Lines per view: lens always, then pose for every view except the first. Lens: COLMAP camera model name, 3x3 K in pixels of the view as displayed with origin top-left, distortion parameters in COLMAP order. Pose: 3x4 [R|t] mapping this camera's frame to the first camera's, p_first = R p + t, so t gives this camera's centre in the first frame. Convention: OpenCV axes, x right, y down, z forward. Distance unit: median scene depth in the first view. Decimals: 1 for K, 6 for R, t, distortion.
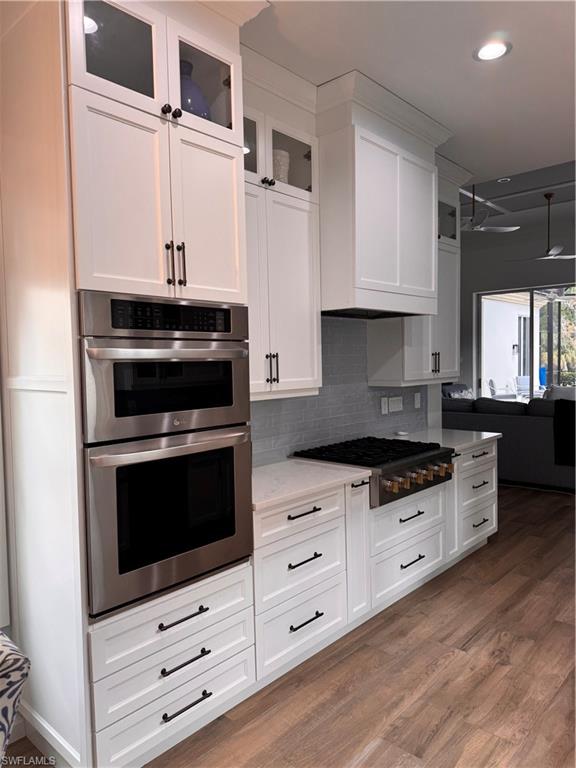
lens RADIAL K [[544.1, 0, 280.9], [0, 544.1, 385.3], [0, 0, 1]] dist [0.060001, -0.074898]
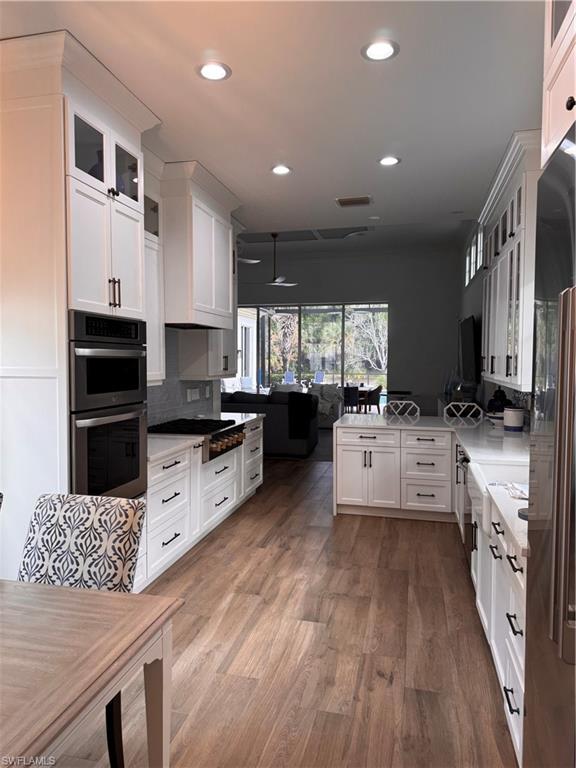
lens RADIAL K [[544.1, 0, 284.2], [0, 544.1, 386.2], [0, 0, 1]] dist [0.060001, -0.074898]
pose [[0.870739, -0.003233, 0.491735, -0.399168], [0.003667, 0.999993, 0.000082, 0.026078], [-0.491732, 0.001732, 0.870745, -0.402232]]
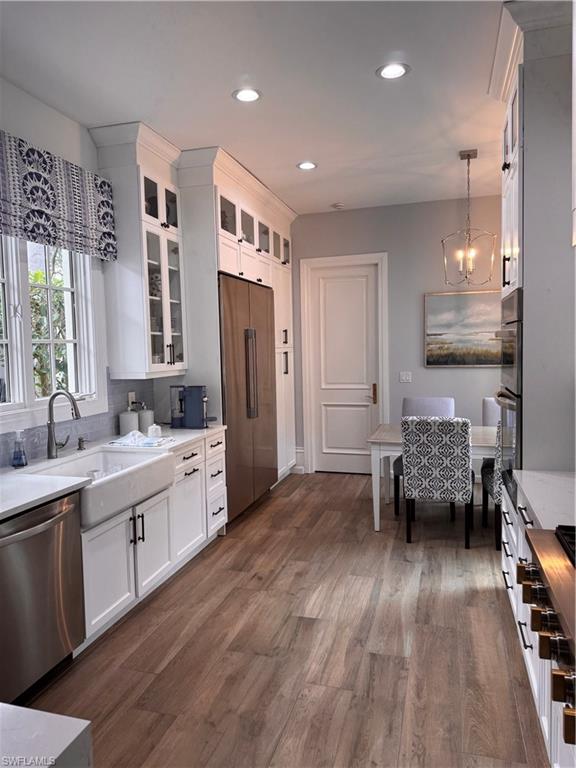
lens RADIAL K [[544.1, 0, 284.4], [0, 544.1, 378.9], [0, 0, 1]] dist [0.060001, -0.074898]
pose [[-0.895288, 0.066793, -0.440453, 0.754617], [0.017945, 0.993301, 0.114155, -0.090409], [0.445127, 0.094297, -0.890489, 1.569783]]
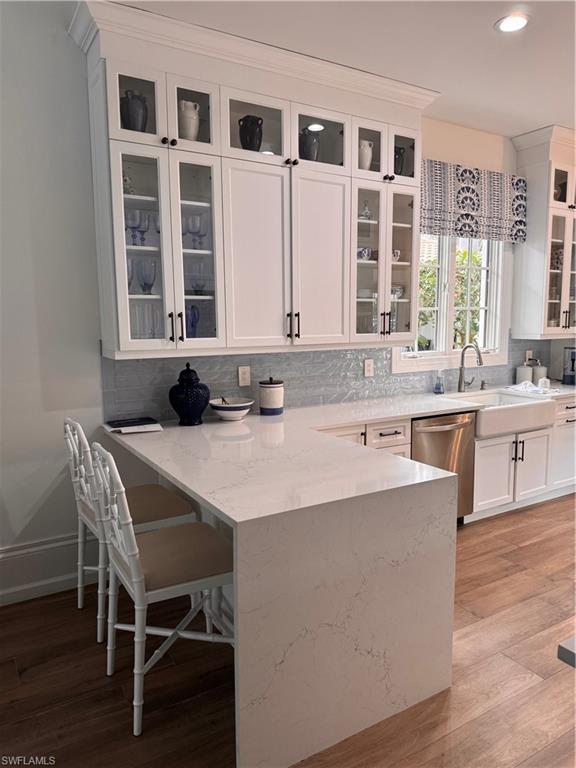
lens RADIAL K [[544.1, 0, 286.4], [0, 544.1, 383.0], [0, 0, 1]] dist [0.060001, -0.074898]
pose [[-0.961988, -0.004890, 0.273049, 0.749598], [0.039949, 0.986564, 0.158414, -0.106119], [-0.270155, 0.163300, -0.948867, 2.038297]]
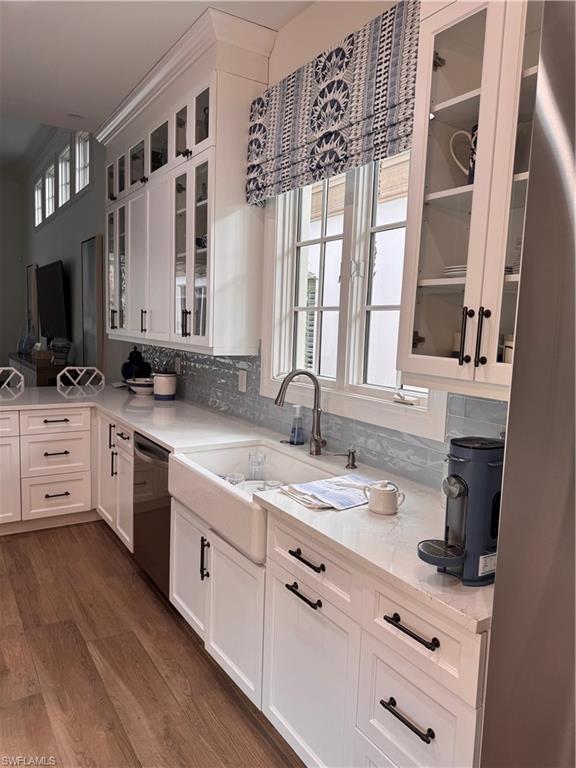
lens RADIAL K [[544.1, 0, 284.0], [0, 544.1, 381.8], [0, 0, 1]] dist [0.060001, -0.074898]
pose [[0.252331, -0.076594, 0.964605, -0.234380], [0.008441, 0.996999, 0.076958, 0.011685], [-0.967604, -0.011276, 0.252220, 0.092550]]
